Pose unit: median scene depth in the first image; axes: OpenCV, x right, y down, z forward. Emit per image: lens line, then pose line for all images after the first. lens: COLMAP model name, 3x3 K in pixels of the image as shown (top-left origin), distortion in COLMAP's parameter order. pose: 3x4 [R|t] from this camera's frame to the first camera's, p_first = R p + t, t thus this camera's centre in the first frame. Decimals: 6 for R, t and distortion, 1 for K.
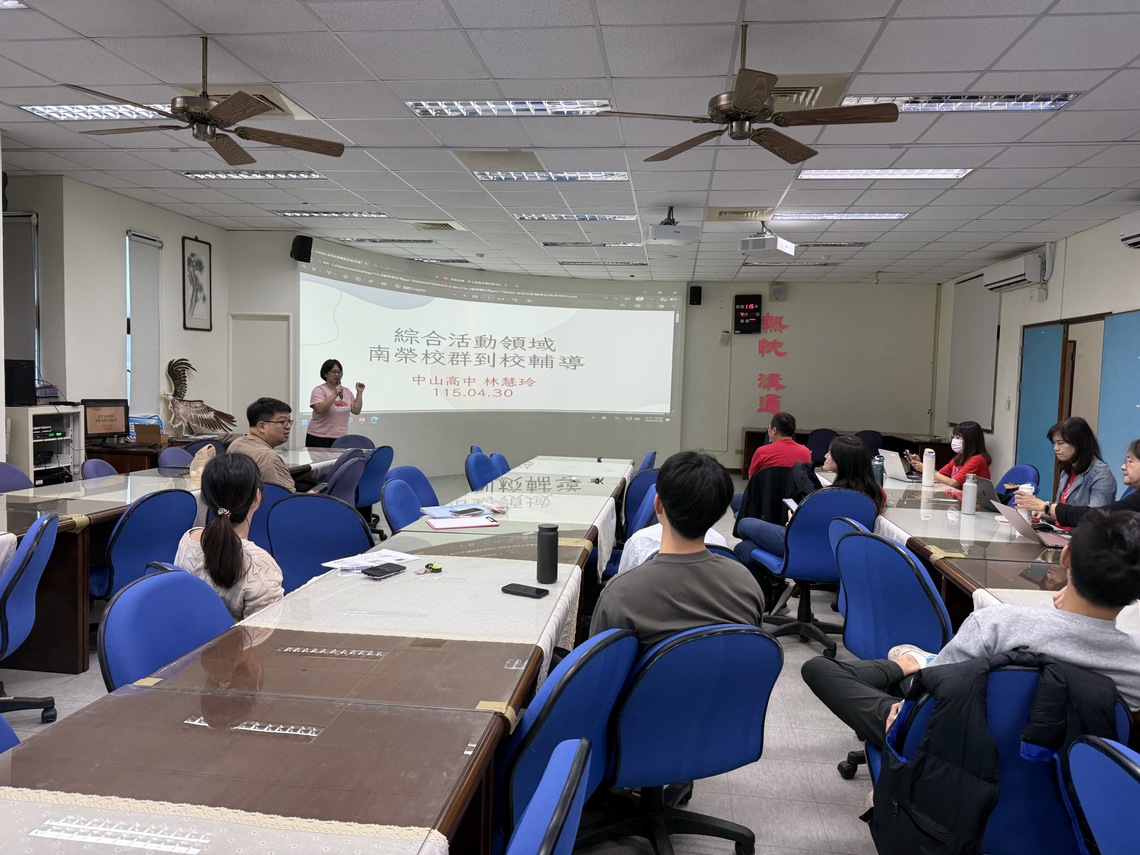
lens RADIAL K [[792.9, 0, 576.6], [0, 792.9, 425.5], [0, 0, 1]] dist [0.097943, -0.148071]
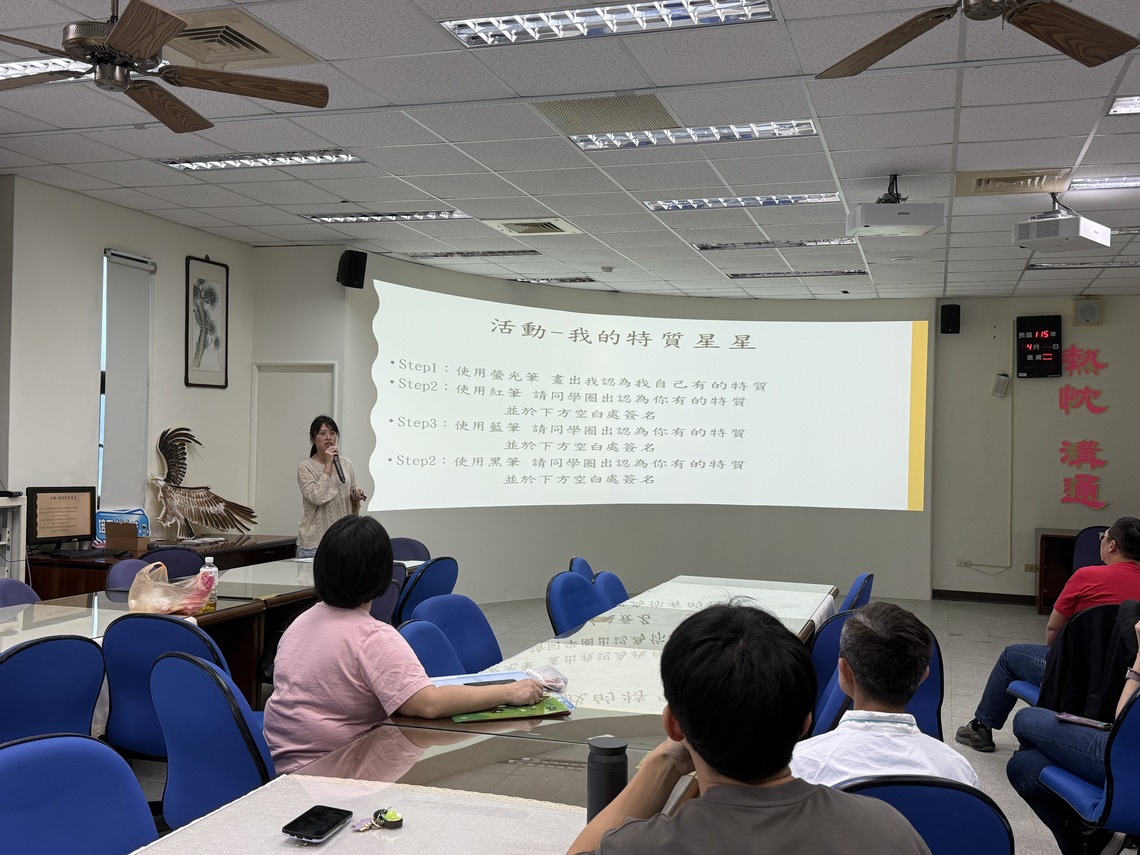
lens RADIAL K [[1115.6, 0, 583.2], [0, 1115.6, 429.3], [0, 0, 1]] dist [0.178076, -0.346849]
pose [[0.983953, -0.009626, -0.178166, 0.031489], [-0.003974, 0.997114, -0.075819, -0.008432], [0.178382, 0.075310, 0.981075, 0.095130]]
